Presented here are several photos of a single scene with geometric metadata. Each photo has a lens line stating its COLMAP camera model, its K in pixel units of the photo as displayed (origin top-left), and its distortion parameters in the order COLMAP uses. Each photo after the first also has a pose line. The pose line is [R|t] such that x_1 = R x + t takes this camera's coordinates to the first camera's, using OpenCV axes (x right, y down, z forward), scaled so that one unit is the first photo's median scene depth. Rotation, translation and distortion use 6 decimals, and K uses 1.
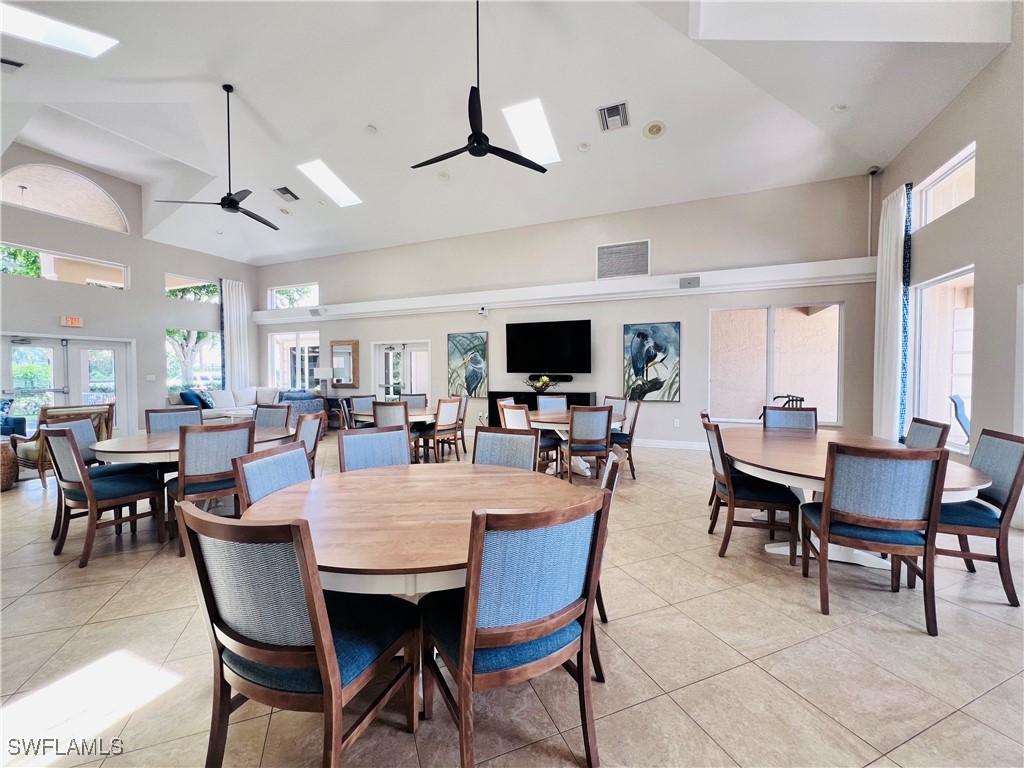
lens RADIAL K [[409.7, 0, 510.8], [0, 409.7, 382.7], [0, 0, 1]] dist [-0.004024, 0.000456]
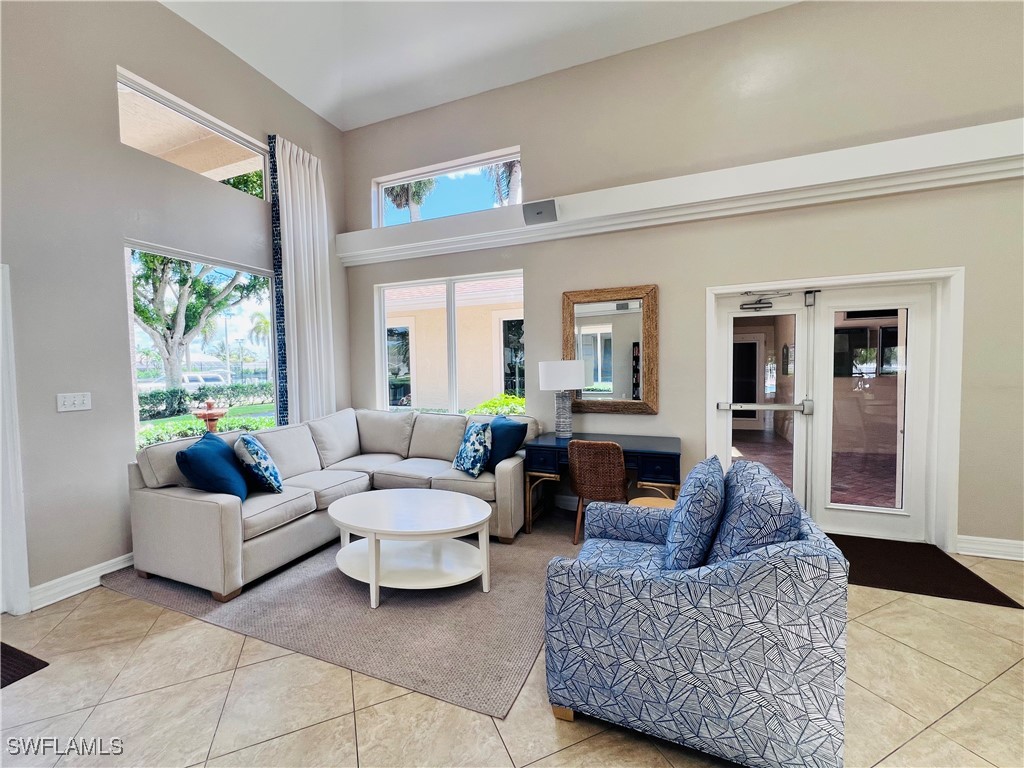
lens RADIAL K [[409.7, 0, 512.8], [0, 409.7, 381.7], [0, 0, 1]] dist [-0.004024, 0.000456]
pose [[0.999423, -0.017445, 0.029143, -0.493425], [0.017087, 0.999776, 0.012480, -0.021818], [-0.029354, -0.011974, 0.999497, 0.599928]]
